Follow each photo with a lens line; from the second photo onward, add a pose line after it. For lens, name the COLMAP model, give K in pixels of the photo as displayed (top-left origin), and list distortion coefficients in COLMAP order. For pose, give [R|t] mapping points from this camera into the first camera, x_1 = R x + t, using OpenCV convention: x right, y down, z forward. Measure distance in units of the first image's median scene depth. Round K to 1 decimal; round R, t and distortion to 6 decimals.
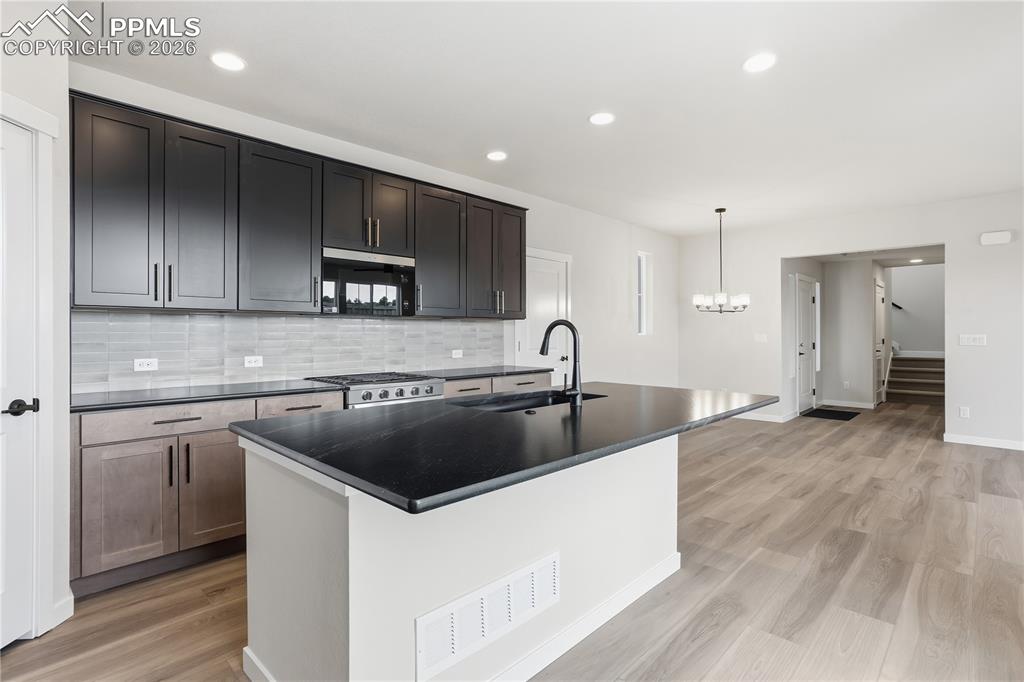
lens RADIAL K [[498.6, 0, 512.1], [0, 498.6, 336.6], [0, 0, 1]] dist [-0.050146, 0.033107]
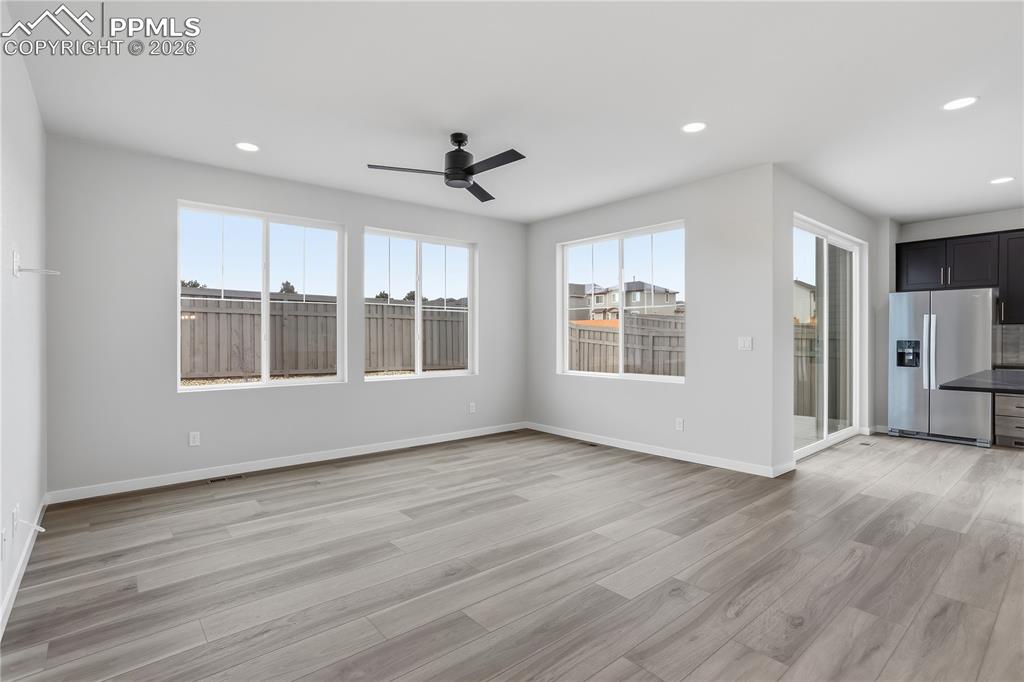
lens RADIAL K [[494.8, 0, 509.5], [0, 494.8, 337.7], [0, 0, 1]] dist [-0.046382, 0.030295]
pose [[-0.994899, 0.003379, 0.100819, 0.703443], [0.003996, 0.999974, 0.005920, -0.006428], [-0.100796, 0.006293, -0.994887, 1.092536]]
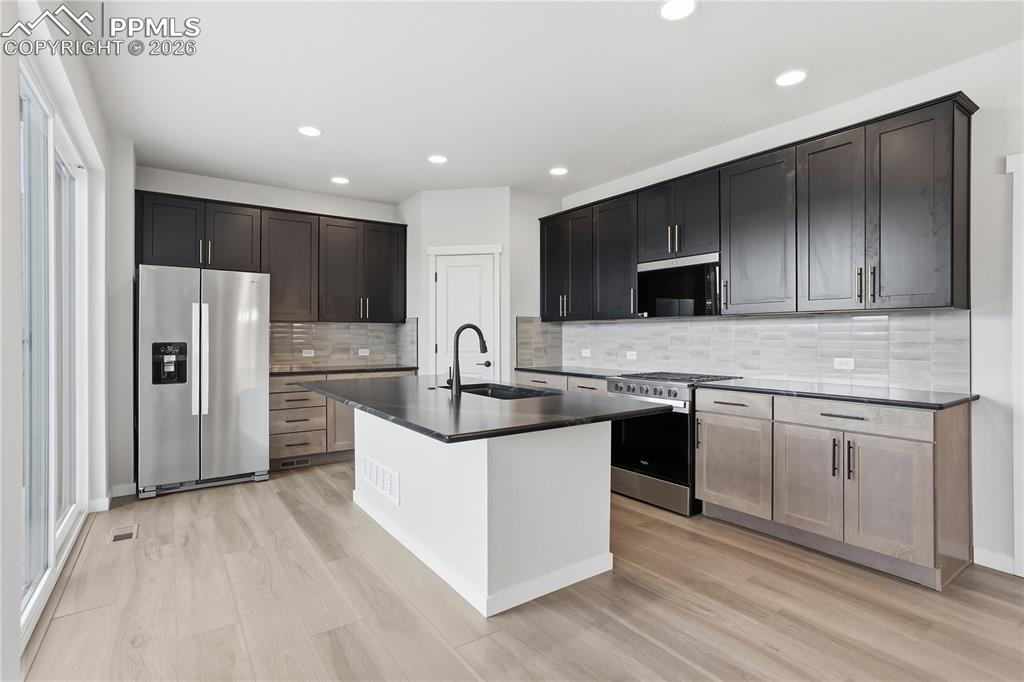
lens RADIAL K [[503.5, 0, 512.7], [0, 503.5, 334.5], [0, 0, 1]] dist [-0.052763, 0.032986]
pose [[-0.185004, 0.000089, -0.982738, 0.535520], [-0.003477, 0.999994, 0.000745, -0.003917], [0.982732, 0.003555, -0.185002, 0.554256]]
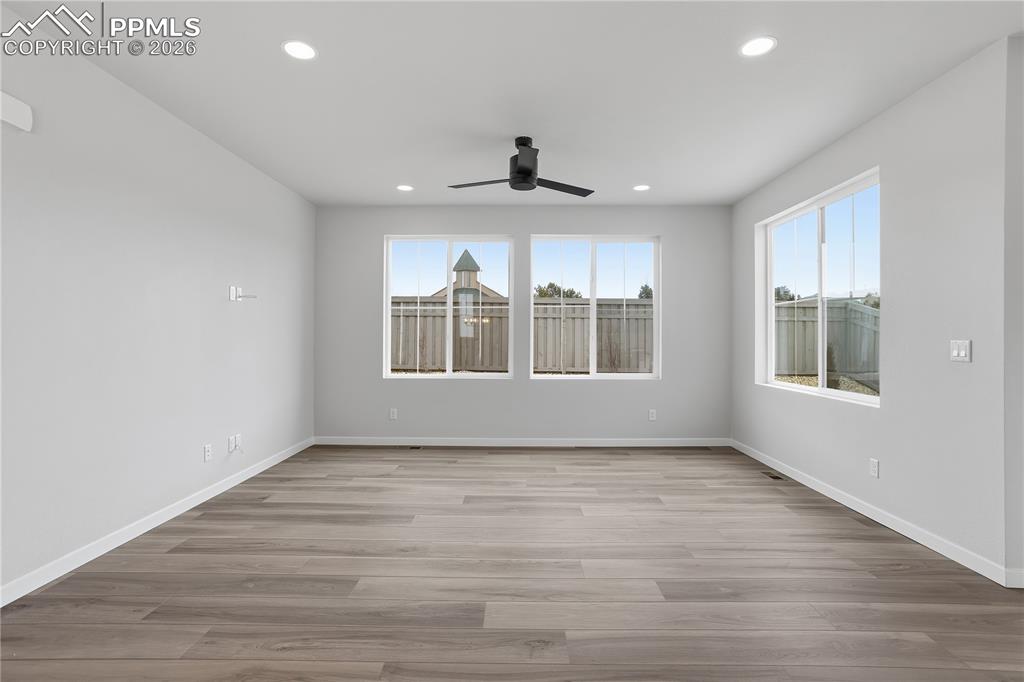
lens RADIAL K [[498.6, 0, 512.1], [0, 498.6, 336.6], [0, 0, 1]] dist [-0.050146, 0.033107]
pose [[-0.687111, 0.001267, 0.726552, 0.359333], [0.001612, 0.999999, -0.000219, -0.004983], [-0.726551, 0.001021, -0.687112, 0.916688]]
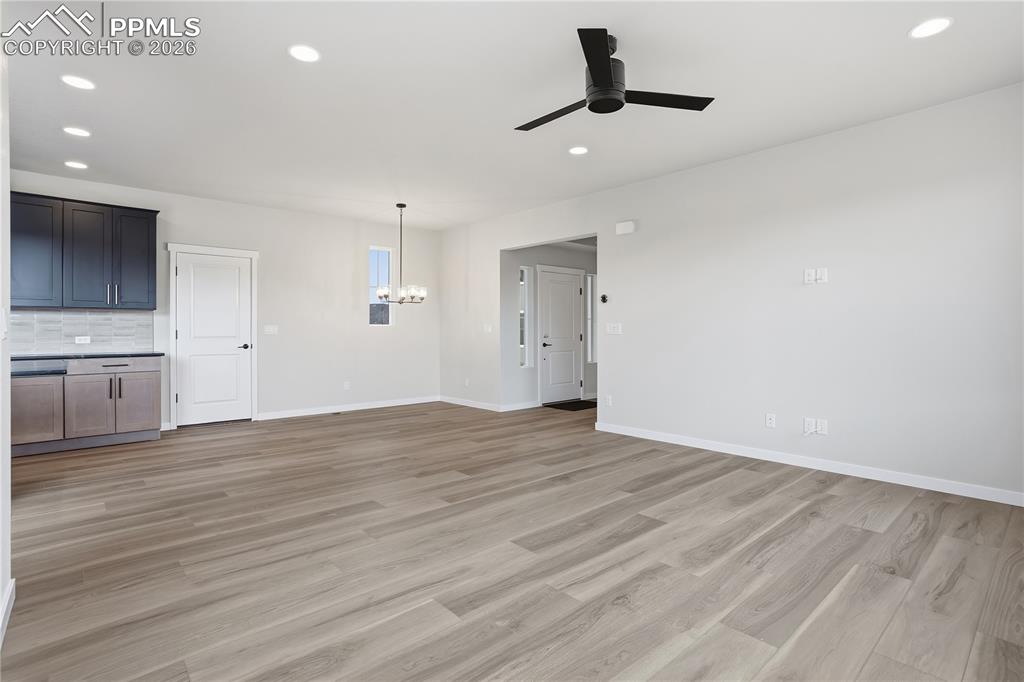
lens RADIAL K [[503.5, 0, 512.7], [0, 503.5, 334.5], [0, 0, 1]] dist [-0.052763, 0.032986]
pose [[0.997637, 0.000815, -0.068694, 0.778627], [-0.000716, 0.999999, 0.001453, 0.016236], [0.068695, -0.001401, 0.997637, -0.045666]]
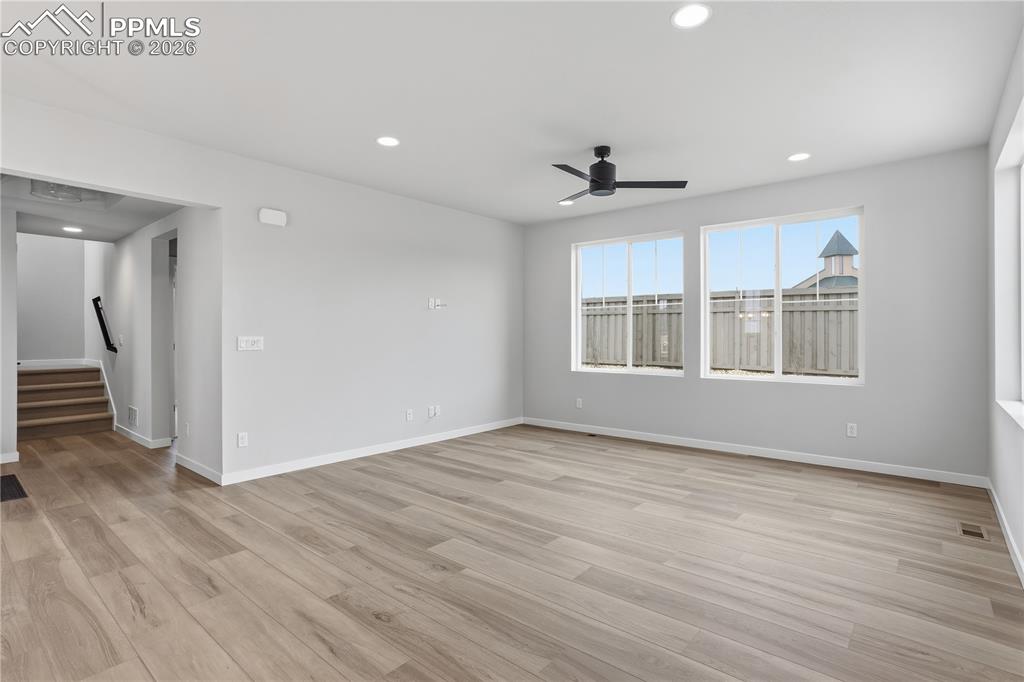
lens RADIAL K [[503.5, 0, 512.7], [0, 503.5, 334.5], [0, 0, 1]] dist [-0.052763, 0.032986]
pose [[-0.068863, 0.003432, 0.997620, 0.130143], [0.006088, 0.999977, -0.003020, -0.001953], [-0.997608, 0.005865, -0.068882, 0.623671]]
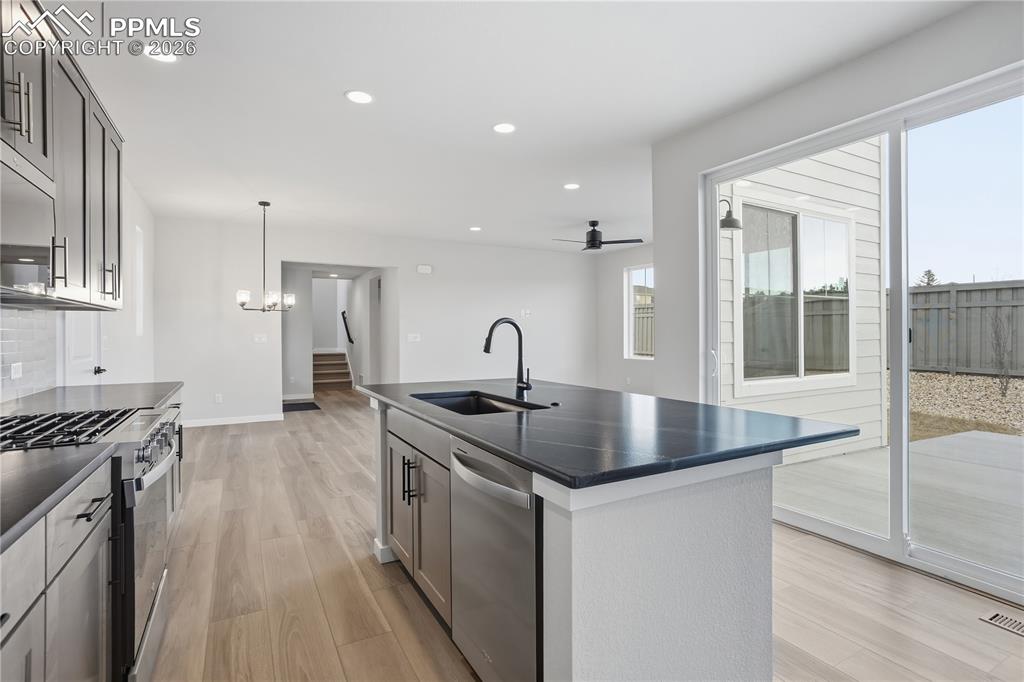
lens RADIAL K [[503.5, 0, 512.7], [0, 503.5, 334.5], [0, 0, 1]] dist [-0.052763, 0.032986]
pose [[0.290861, -0.001369, 0.956764, -0.375330], [0.008146, 0.999966, -0.001045, 0.000905], [-0.956731, 0.008097, 0.290862, 0.284081]]
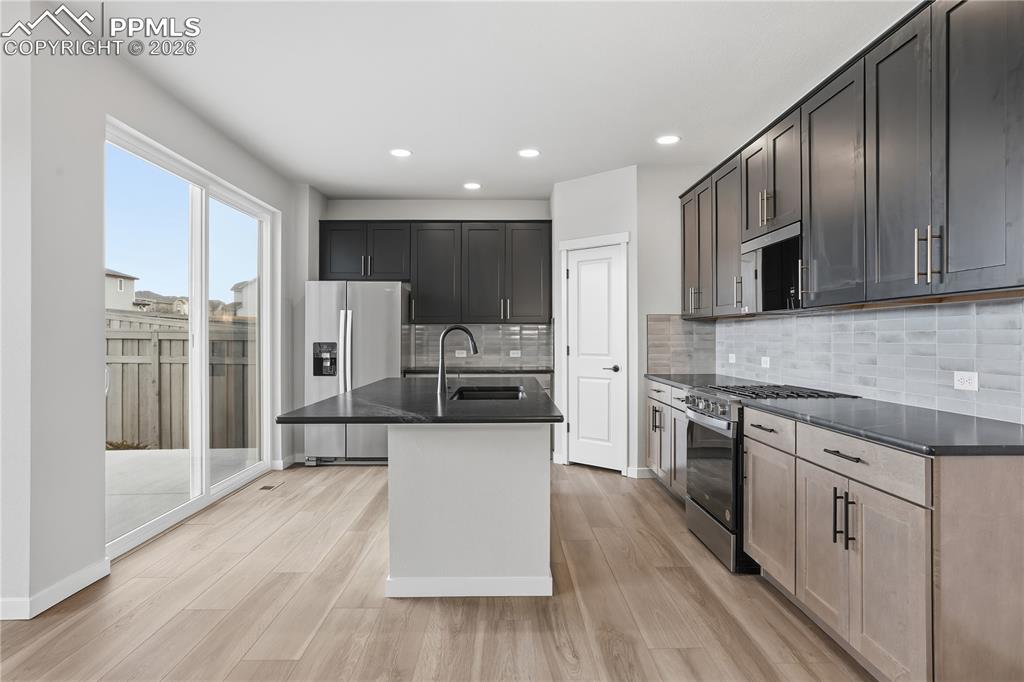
lens RADIAL K [[583.4, 0, 508.5], [0, 583.4, 337.9], [0, 0, 1]] dist [-0.020711, 0.000401]
pose [[-0.709190, 0.003581, -0.705008, 0.430176], [-0.000548, 0.999984, 0.005631, -0.004314], [0.705017, 0.004380, -0.709177, 0.882915]]
